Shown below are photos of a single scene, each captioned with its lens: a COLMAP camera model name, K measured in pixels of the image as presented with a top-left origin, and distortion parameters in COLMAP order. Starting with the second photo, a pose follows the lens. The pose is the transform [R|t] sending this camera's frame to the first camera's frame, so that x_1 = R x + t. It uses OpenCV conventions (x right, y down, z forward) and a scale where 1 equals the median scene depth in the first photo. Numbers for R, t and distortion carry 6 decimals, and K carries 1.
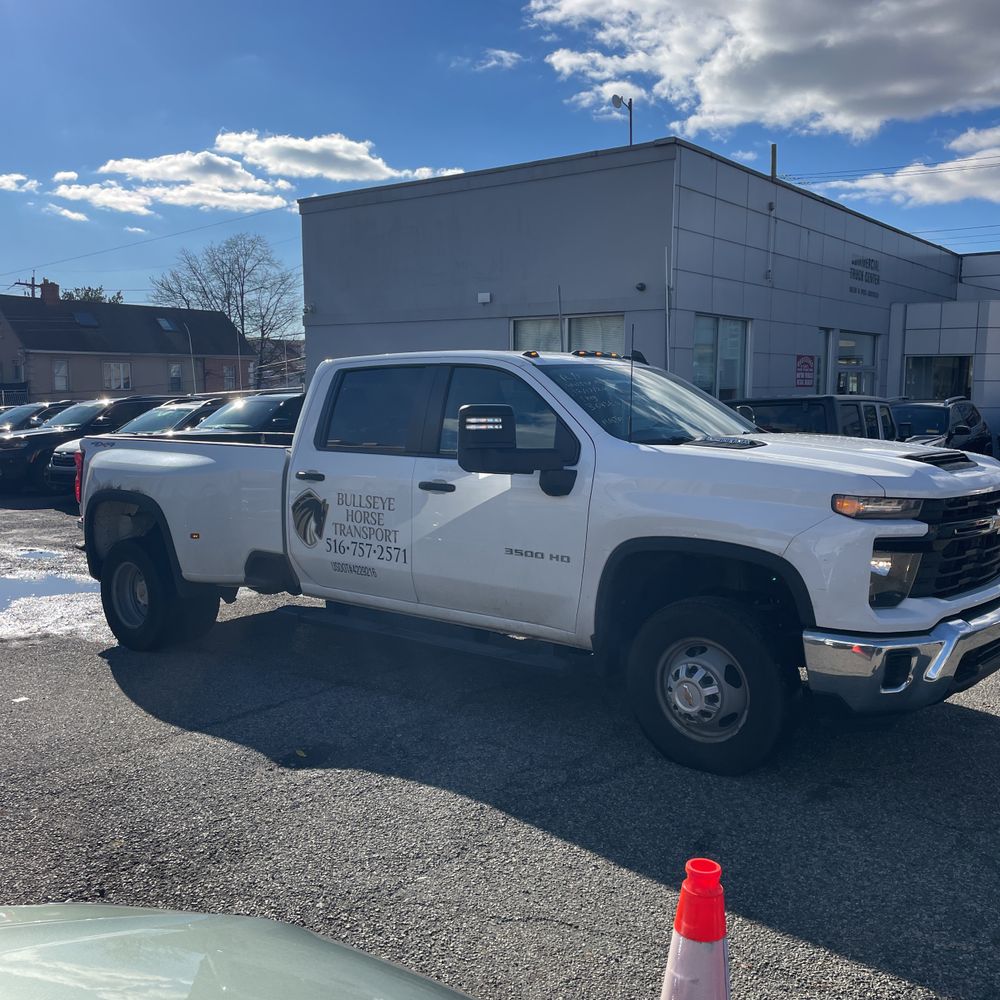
lens RADIAL K [[1011.9, 0, 501.5], [0, 1011.9, 499.0], [0, 0, 1]] dist [0.022601, 0.000000]
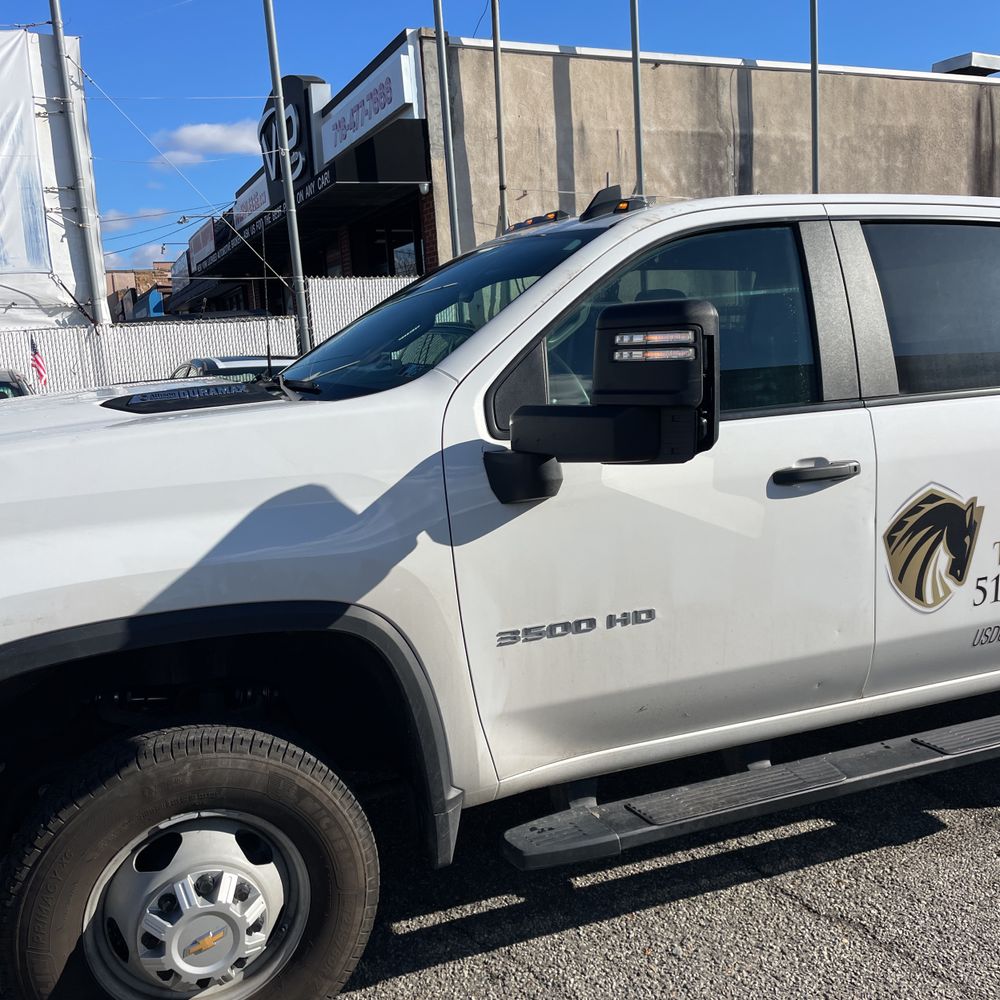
lens RADIAL K [[1011.9, 0, 524.6], [0, 1011.9, 513.5], [0, 0, 1]] dist [0.022601, 0.000000]
pose [[0.481315, -0.185589, 0.856675, -0.521404], [0.140638, 0.981018, 0.133511, -0.065175], [-0.865192, 0.056220, 0.498279, 0.726817]]
